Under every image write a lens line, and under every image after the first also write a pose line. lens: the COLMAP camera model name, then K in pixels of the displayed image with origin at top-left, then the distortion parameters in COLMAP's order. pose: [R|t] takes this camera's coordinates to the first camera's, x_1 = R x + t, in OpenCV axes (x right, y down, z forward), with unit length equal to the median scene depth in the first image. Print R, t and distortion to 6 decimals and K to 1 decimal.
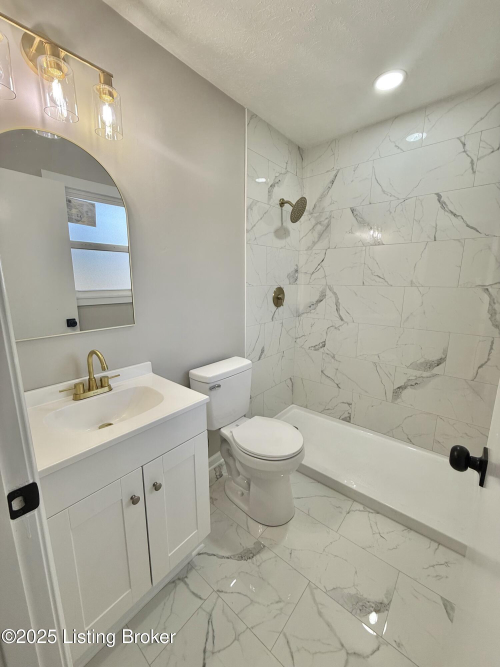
lens RADIAL K [[264.9, 0, 249.6], [0, 264.9, 329.6], [0, 0, 1]] dist [-0.001887, 0.000516]
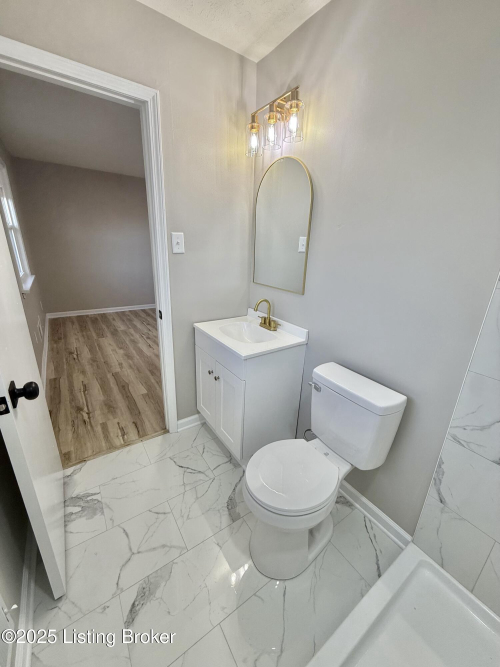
lens RADIAL K [[264.9, 0, 250.4], [0, 264.9, 330.2], [0, 0, 1]] dist [-0.001887, 0.000516]
pose [[-0.258399, 0.293181, -0.920475, 0.584718], [-0.218460, 0.910418, 0.351305, -0.181406], [0.941013, 0.291864, -0.171203, 0.773269]]
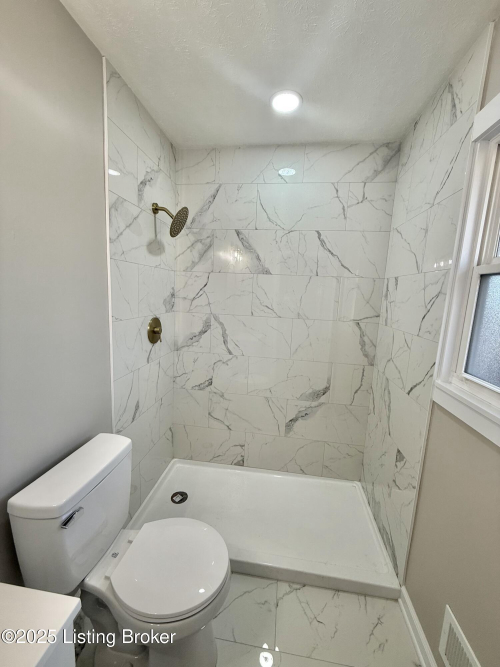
lens RADIAL K [[264.9, 0, 250.4], [0, 264.9, 330.3], [0, 0, 1]] dist [-0.001887, 0.000516]
pose [[0.844215, -0.040542, 0.534470, -0.082667], [0.058727, 0.998129, -0.017048, -0.121694], [-0.532778, 0.045779, 0.845016, 0.276205]]
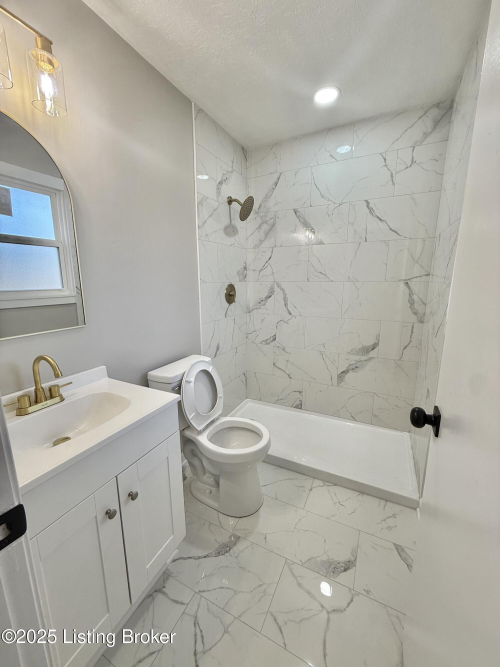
lens RADIAL K [[264.9, 0, 249.6], [0, 264.9, 329.5], [0, 0, 1]] dist [-0.001887, 0.000516]
pose [[0.972064, -0.050955, 0.229117, -0.074482], [0.050675, 0.998690, 0.007109, 0.012704], [-0.229179, 0.004700, 0.973373, -0.001642]]
